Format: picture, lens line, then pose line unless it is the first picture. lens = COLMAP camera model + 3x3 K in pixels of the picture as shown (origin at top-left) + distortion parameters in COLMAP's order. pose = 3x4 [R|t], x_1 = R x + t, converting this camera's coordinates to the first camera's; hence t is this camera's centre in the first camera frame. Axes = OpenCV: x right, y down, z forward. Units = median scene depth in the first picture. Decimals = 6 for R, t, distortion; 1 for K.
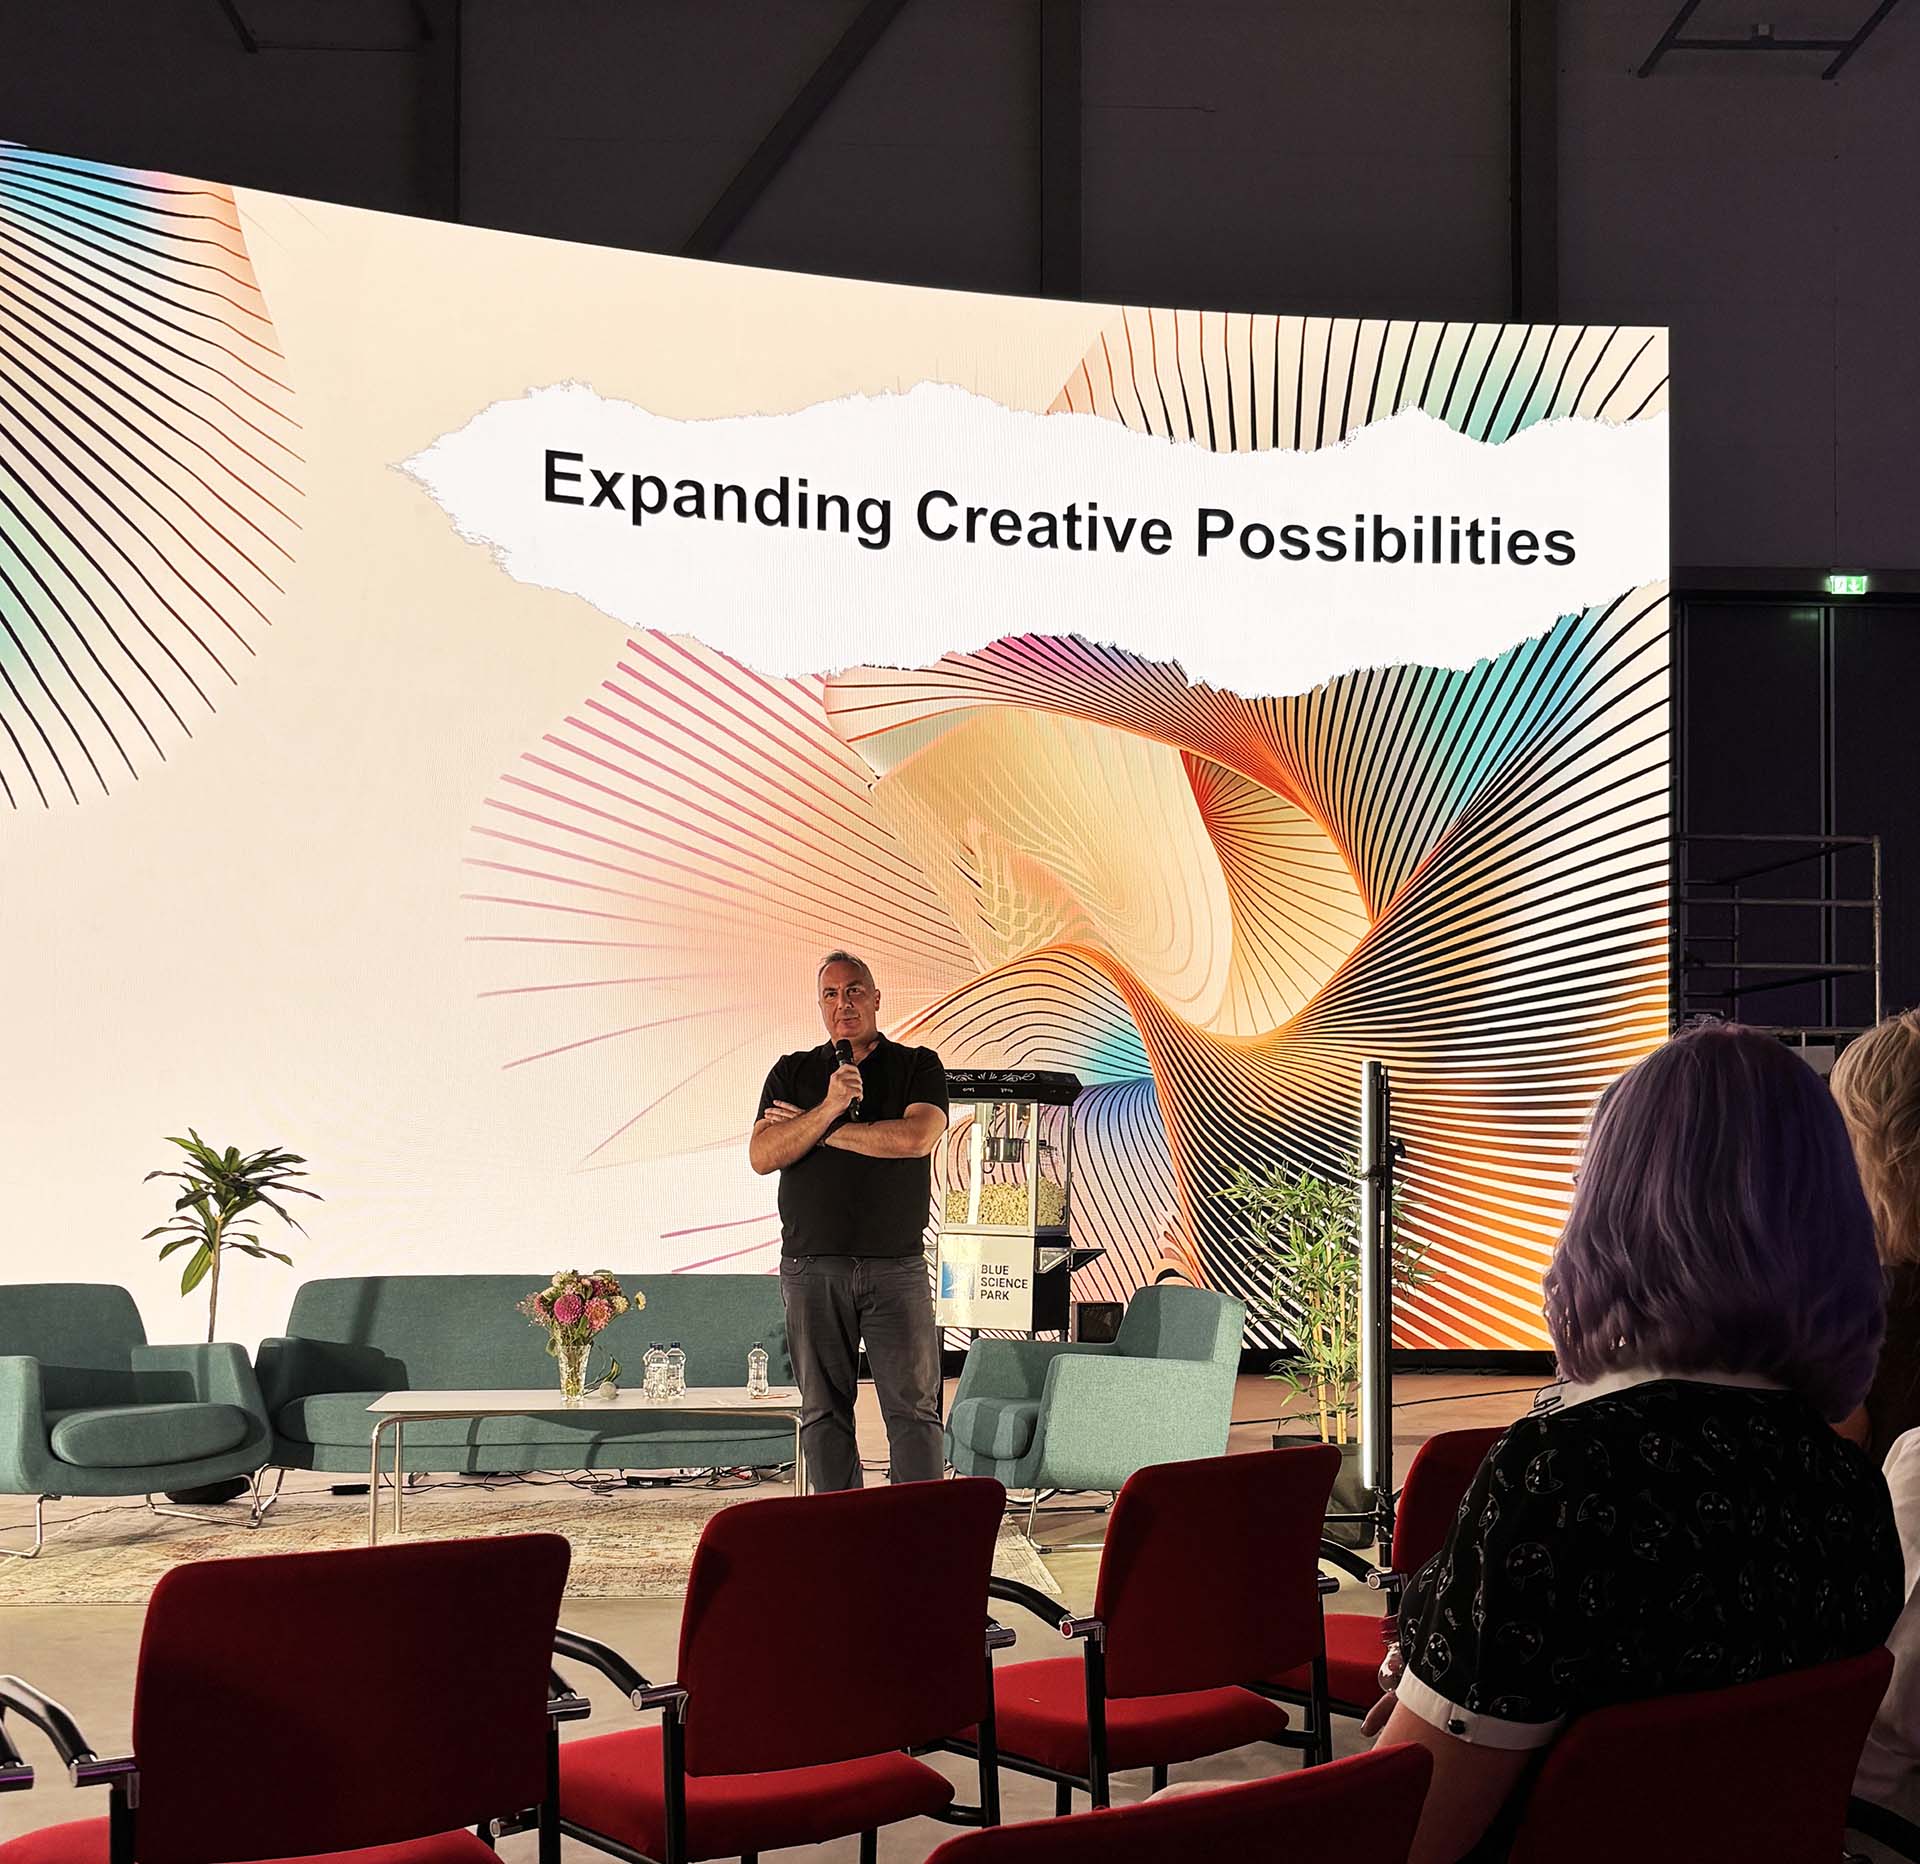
lens RADIAL K [[2444.8, 0, 955.7], [0, 2444.8, 1118.5], [0, 0, 1]] dist [0.207960, -0.810863]
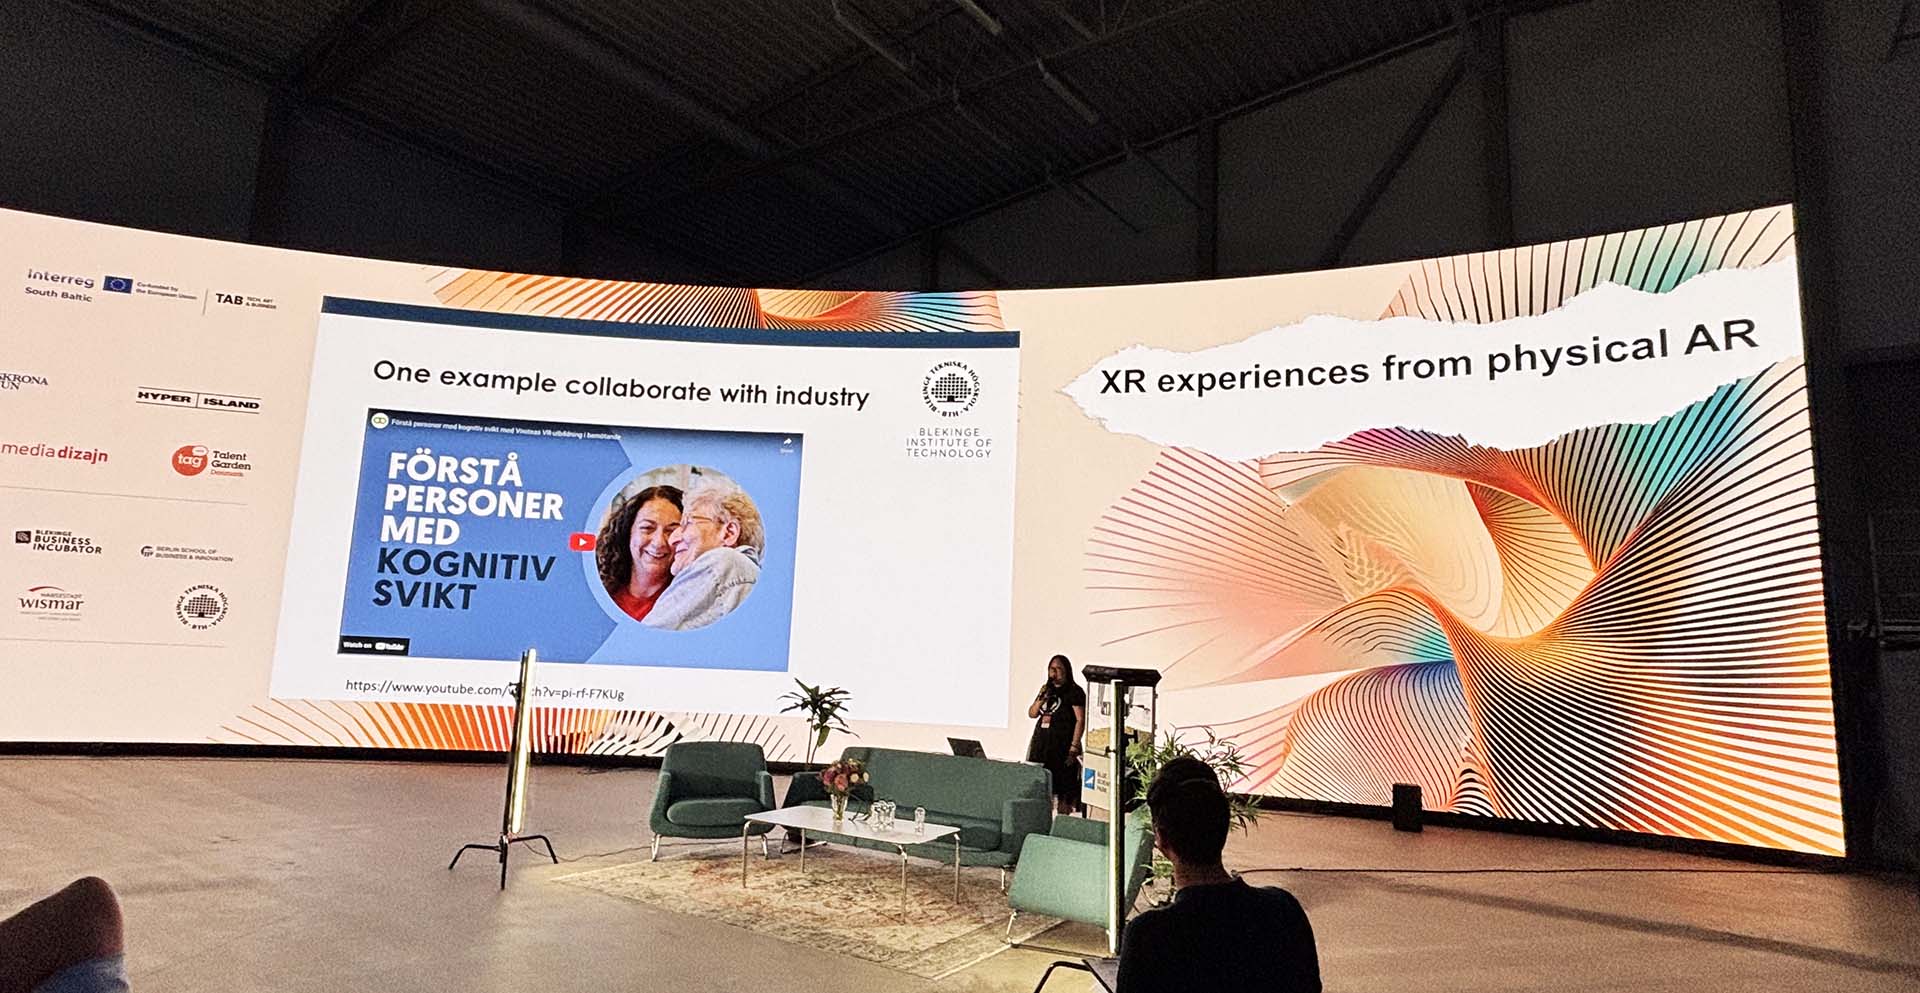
lens RADIAL K [[985.2, 0, 942.9], [0, 985.2, 498.1], [0, 0, 1]] dist [0.017508, -0.040156]
pose [[0.785662, -0.061257, -0.615615, 0.239497], [-0.026050, 0.990928, -0.131848, -0.029135], [0.618107, 0.119625, 0.776939, 0.181713]]
